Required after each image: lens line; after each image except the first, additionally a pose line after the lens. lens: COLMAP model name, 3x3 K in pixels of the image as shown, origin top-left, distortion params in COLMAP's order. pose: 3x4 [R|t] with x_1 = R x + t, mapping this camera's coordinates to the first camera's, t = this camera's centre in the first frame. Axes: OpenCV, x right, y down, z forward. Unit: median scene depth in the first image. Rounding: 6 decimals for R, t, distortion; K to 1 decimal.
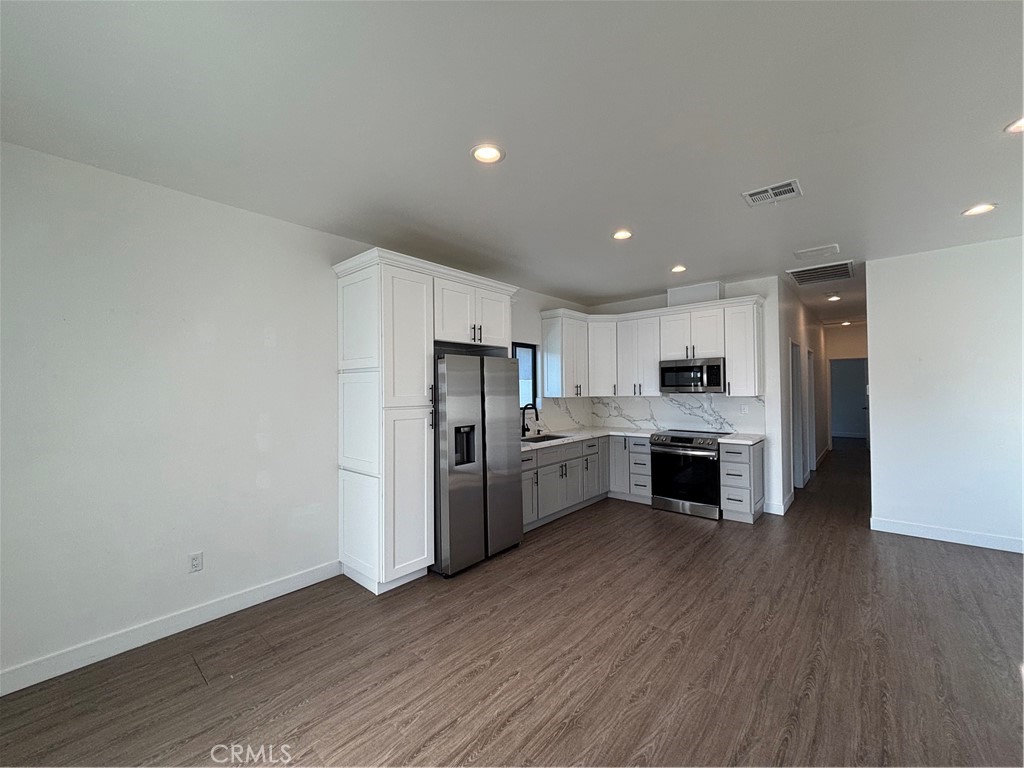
lens RADIAL K [[411.9, 0, 512.0], [0, 411.9, 384.0], [0, 0, 1]] dist [0.013476, -0.008000]
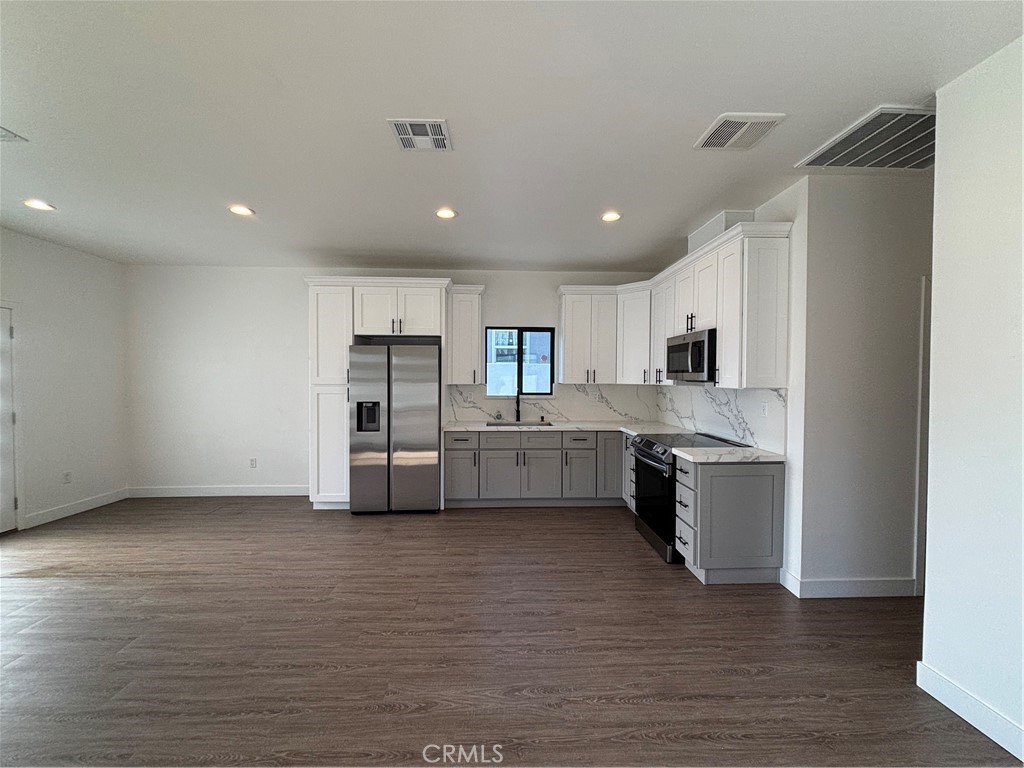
lens RADIAL K [[411.9, 0, 512.0], [0, 411.9, 384.0], [0, 0, 1]] dist [0.013476, -0.008000]
pose [[0.680819, 0.026779, -0.731962, 1.047722], [-0.000376, 0.999344, 0.036212, 0.000984], [0.732451, -0.024379, 0.680383, 0.432846]]
